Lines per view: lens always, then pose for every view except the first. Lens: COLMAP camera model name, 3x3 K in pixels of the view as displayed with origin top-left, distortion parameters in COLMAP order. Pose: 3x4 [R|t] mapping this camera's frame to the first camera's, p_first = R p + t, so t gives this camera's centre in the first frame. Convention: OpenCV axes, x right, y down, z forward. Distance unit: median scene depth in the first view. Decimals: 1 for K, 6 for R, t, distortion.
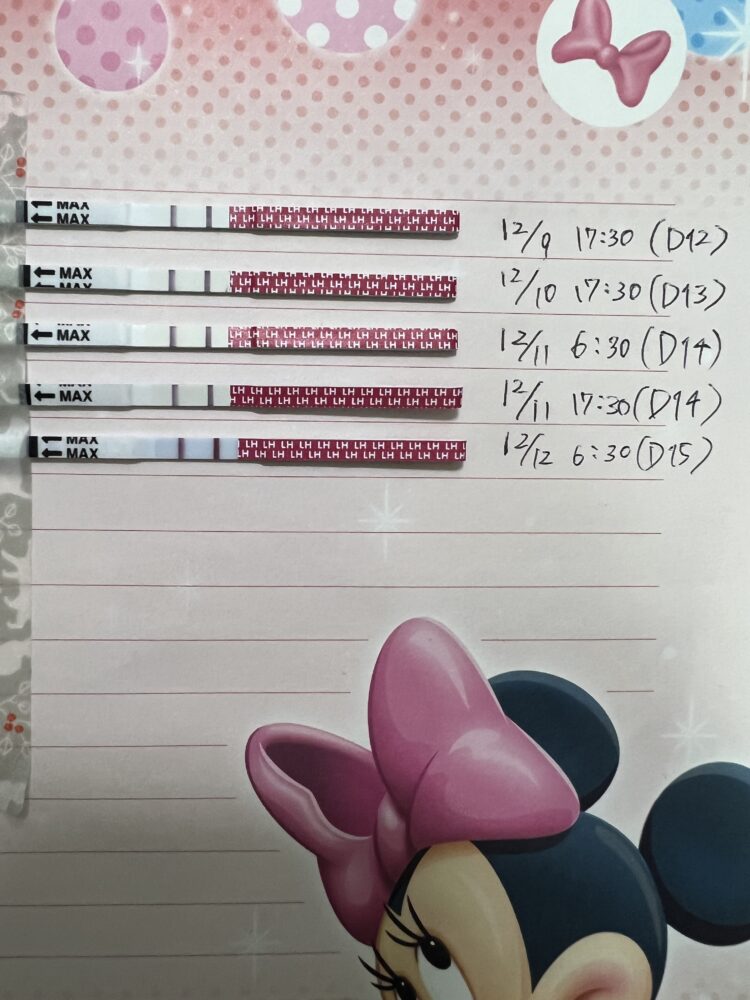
lens RADIAL K [[1533.3, 0, 422.0], [0, 1533.3, 512.3], [0, 0, 1]] dist [-0.012480, 0.000000]
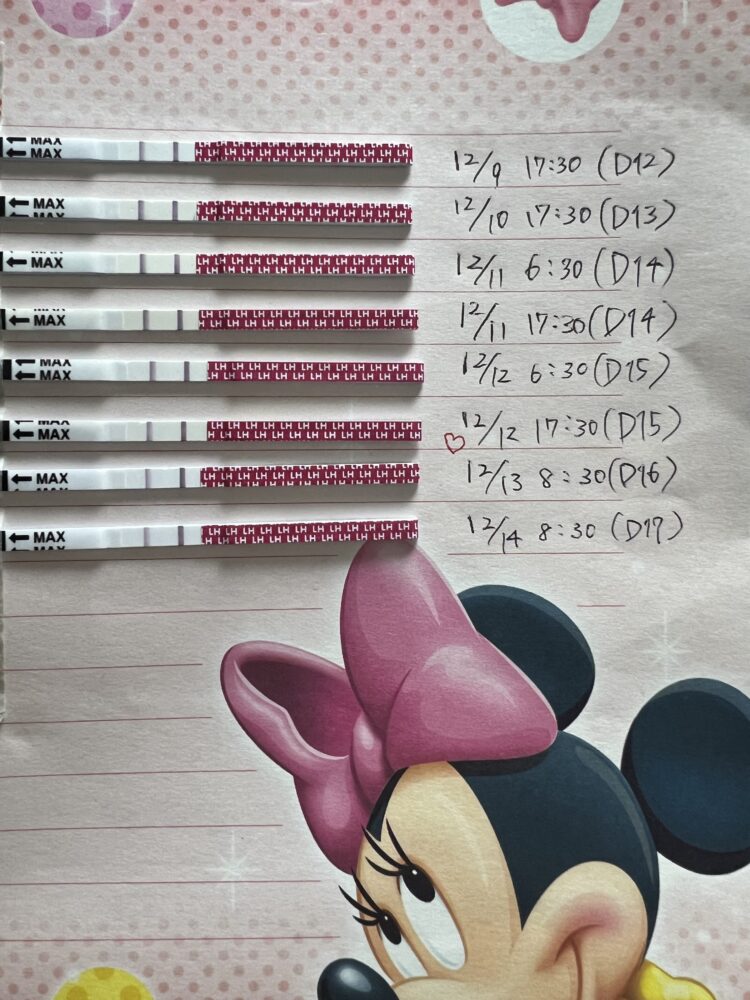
lens RADIAL K [[1533.3, 0, 383.6], [0, 1533.3, 496.7], [0, 0, 1]] dist [-0.012480, 0.000000]
pose [[0.999835, -0.017010, -0.006410, 0.006193], [0.017266, 0.998957, 0.042279, 0.001416], [0.005684, -0.042383, 0.999085, -0.059976]]
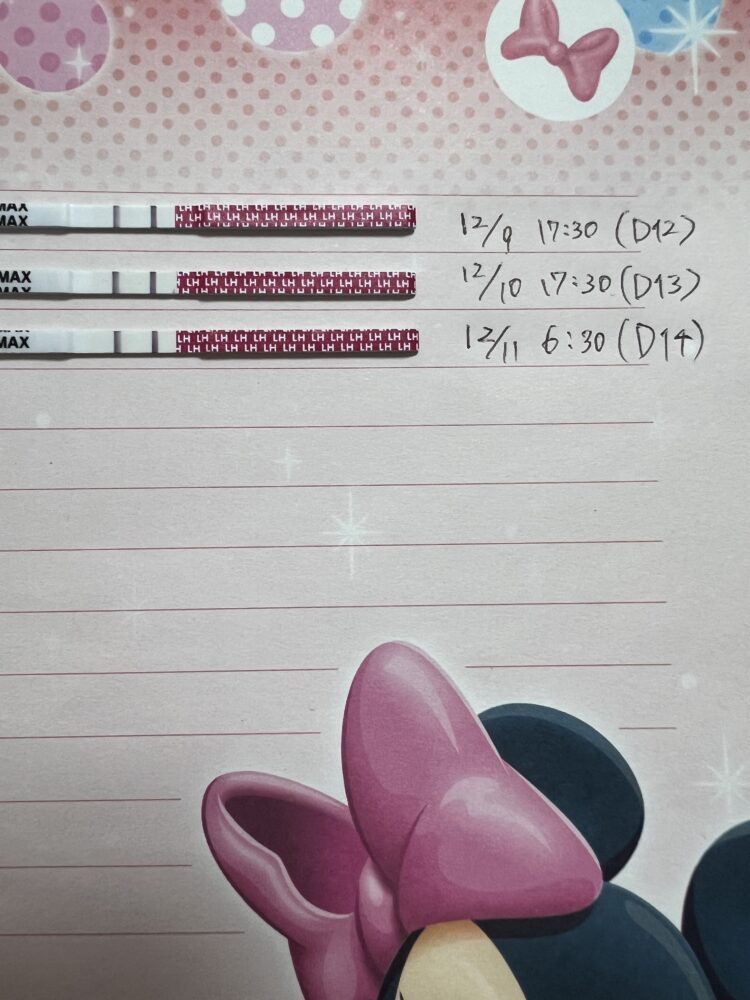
lens RADIAL K [[1533.3, 0, 376.3], [0, 1533.3, 495.2], [0, 0, 1]] dist [-0.012480, 0.000000]
pose [[0.999772, -0.021354, 0.000928, -0.004831], [0.021366, 0.999646, -0.015848, -0.001211], [-0.000590, 0.015864, 0.999874, 0.047333]]
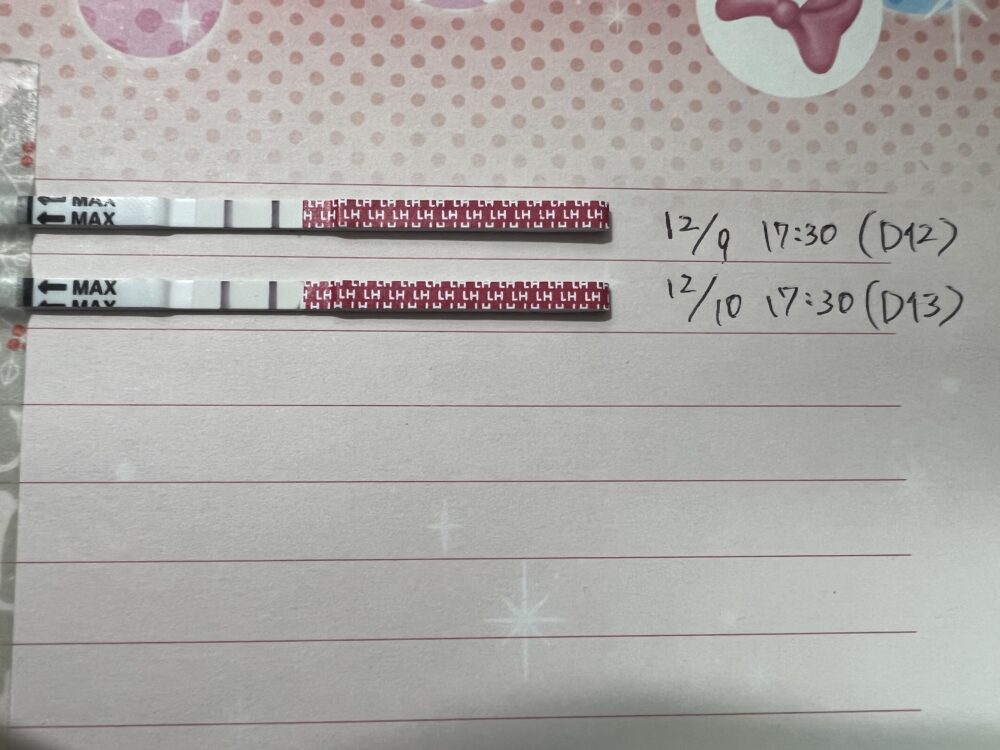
lens RADIAL K [[1533.3, 0, 500.5], [0, 1533.3, 382.7], [0, 0, 1]] dist [-0.012480, 0.000000]
pose [[0.999823, -0.018275, -0.004383, -0.026856], [0.017475, 0.989871, -0.140893, -0.003034], [0.006914, 0.140791, 0.990015, 0.266911]]
